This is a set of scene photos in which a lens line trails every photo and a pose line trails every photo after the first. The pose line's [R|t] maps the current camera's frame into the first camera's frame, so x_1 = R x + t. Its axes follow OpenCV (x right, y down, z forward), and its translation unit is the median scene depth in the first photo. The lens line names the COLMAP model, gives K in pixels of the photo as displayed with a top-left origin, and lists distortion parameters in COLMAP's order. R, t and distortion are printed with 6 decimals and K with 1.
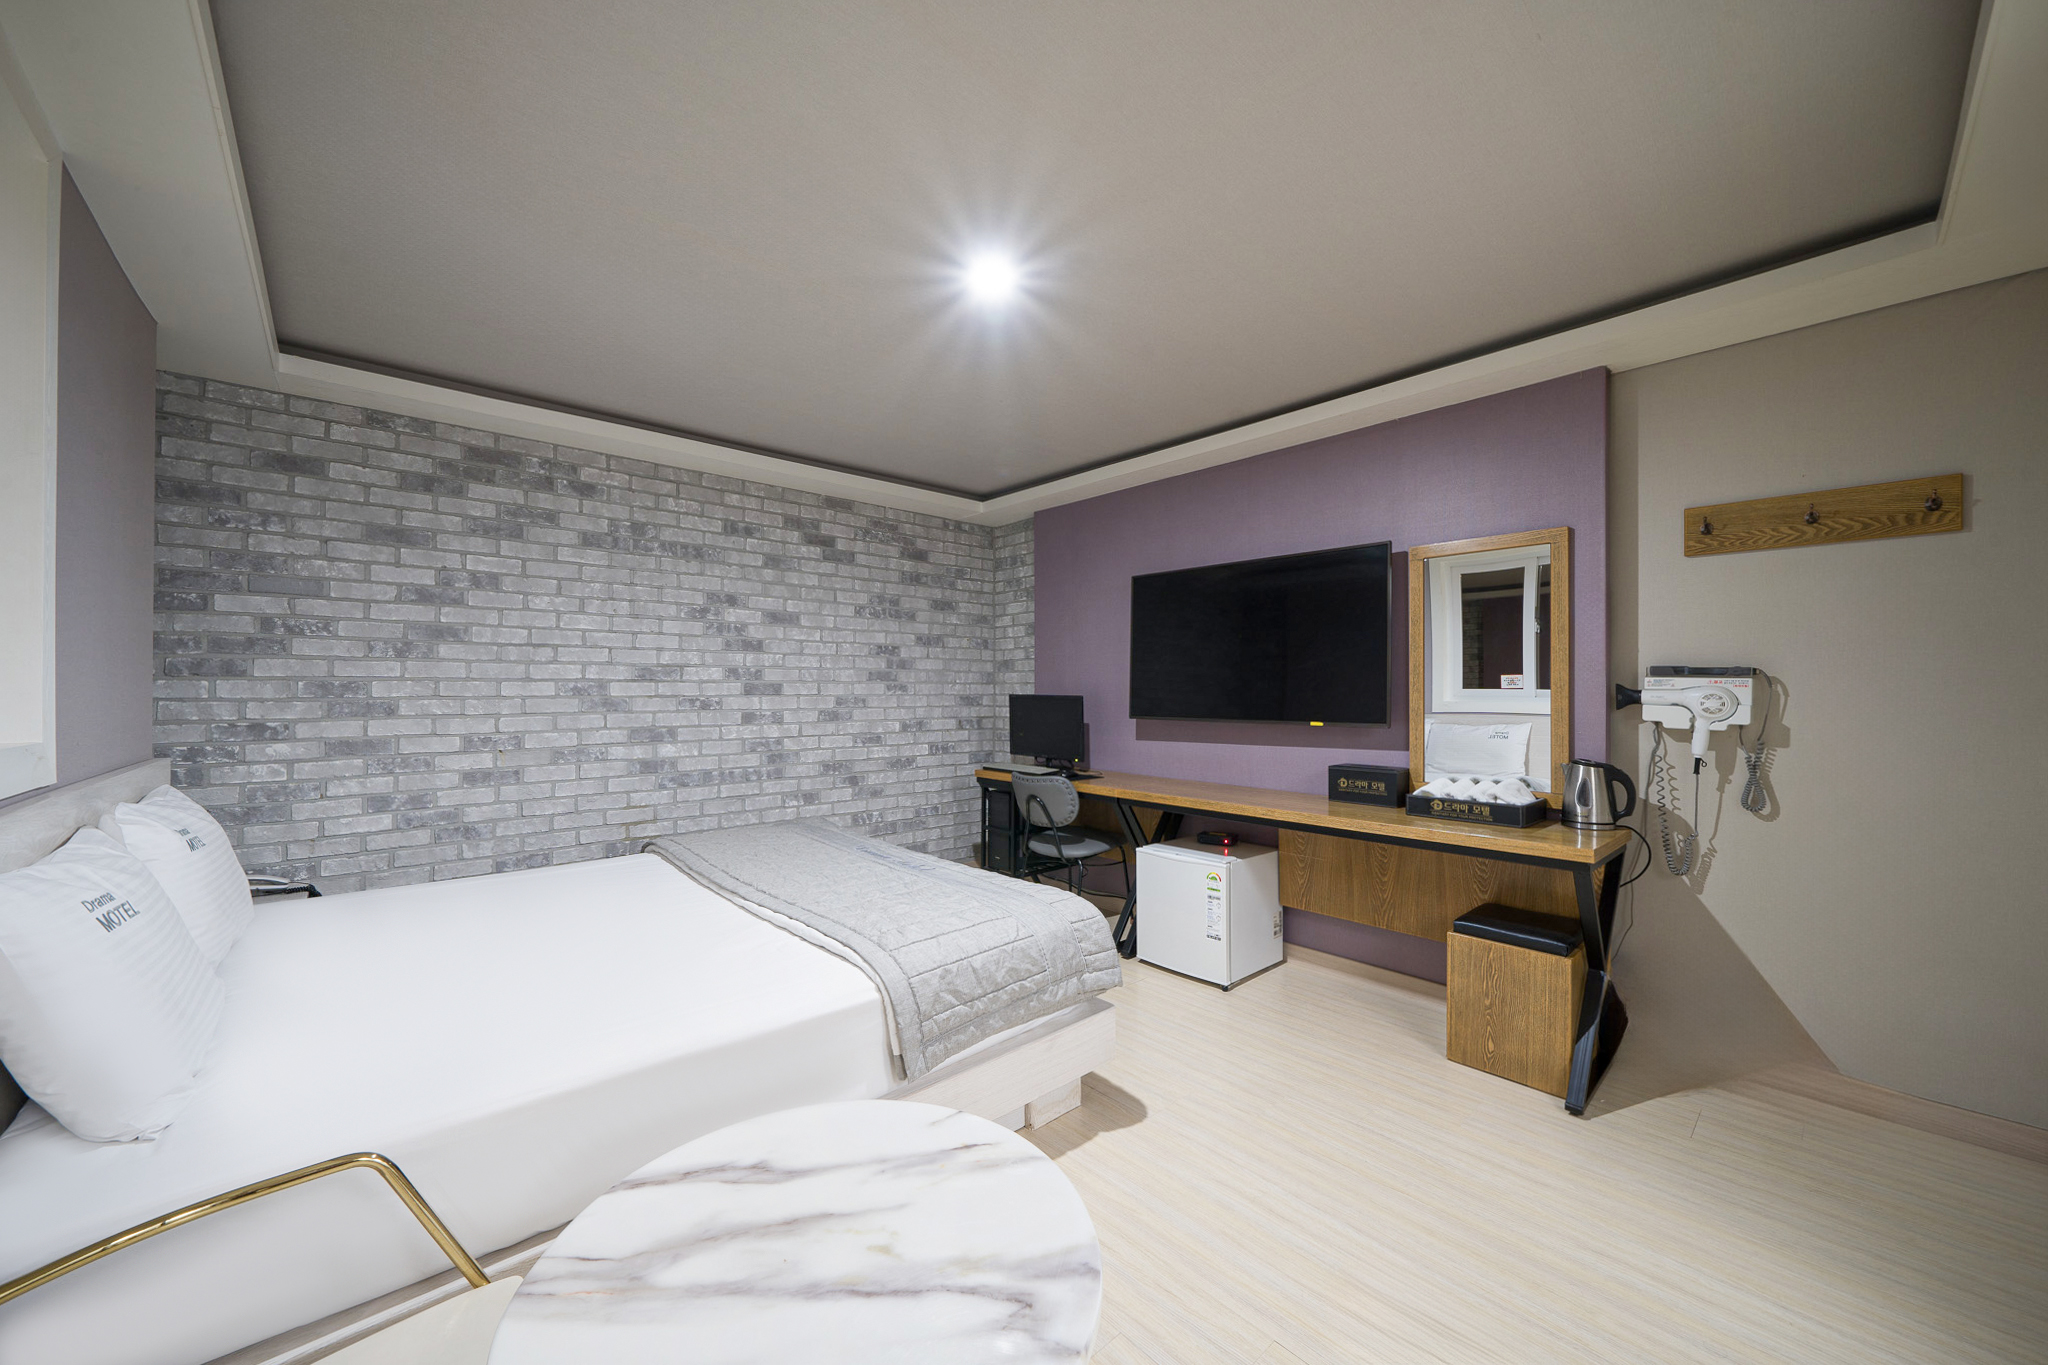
lens RADIAL K [[733.0, 0, 1038.6], [0, 733.0, 668.6], [0, 0, 1]] dist [-0.013489, 0.000082]
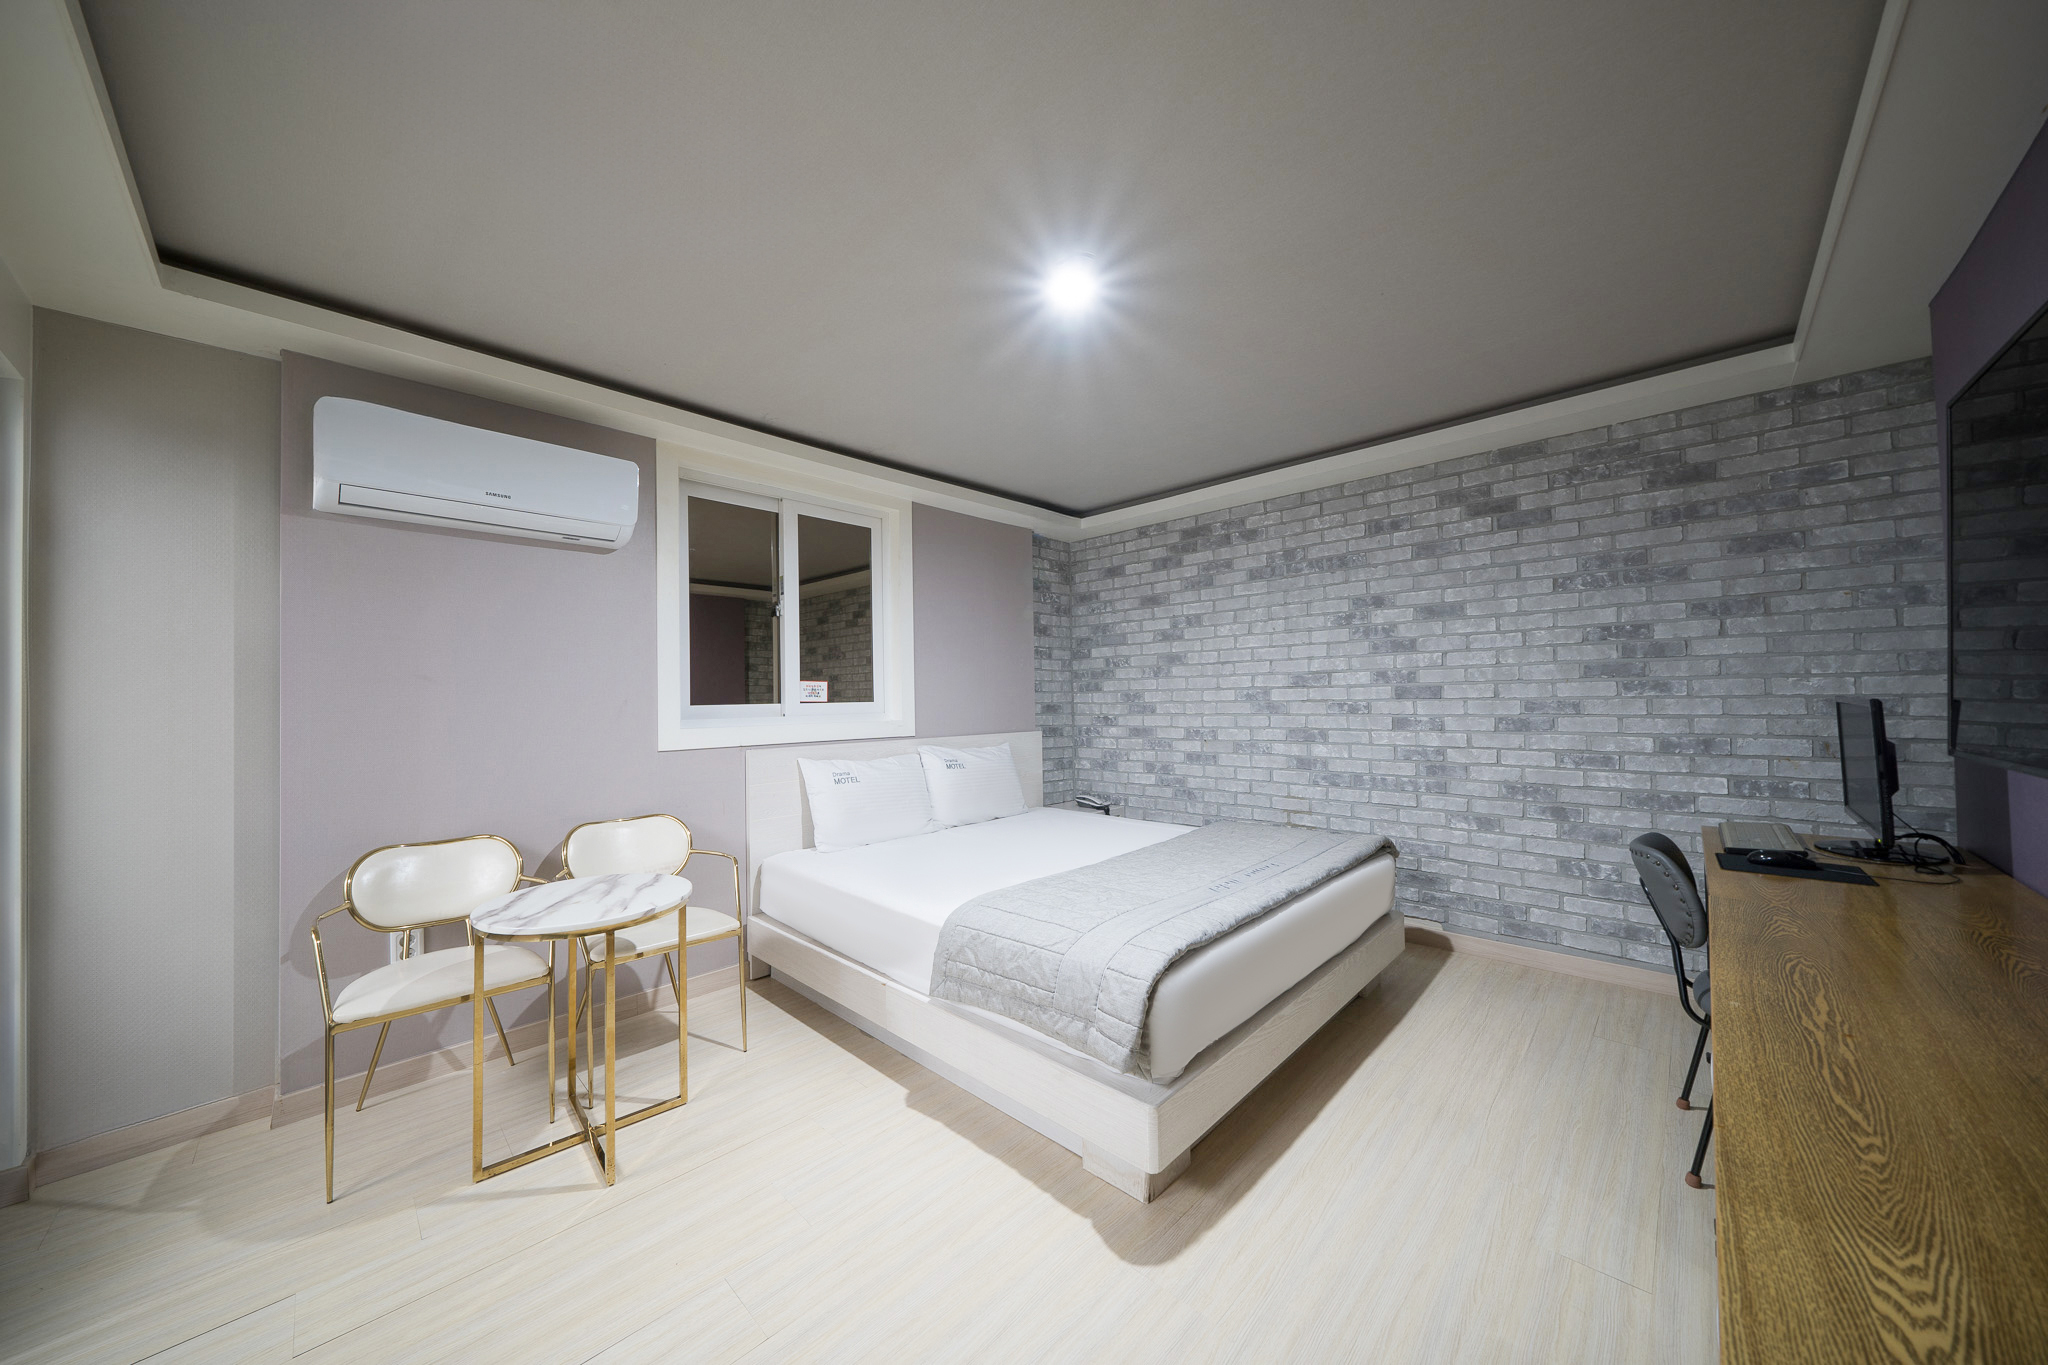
lens RADIAL K [[698.2, 0, 1036.7], [0, 698.2, 677.7], [0, 0, 1]] dist [-0.003164, -0.000077]
pose [[0.063016, -0.034620, -0.997412, 0.522684], [0.040573, 0.998661, -0.032099, 0.020734], [0.997187, -0.038445, 0.064336, 0.533120]]
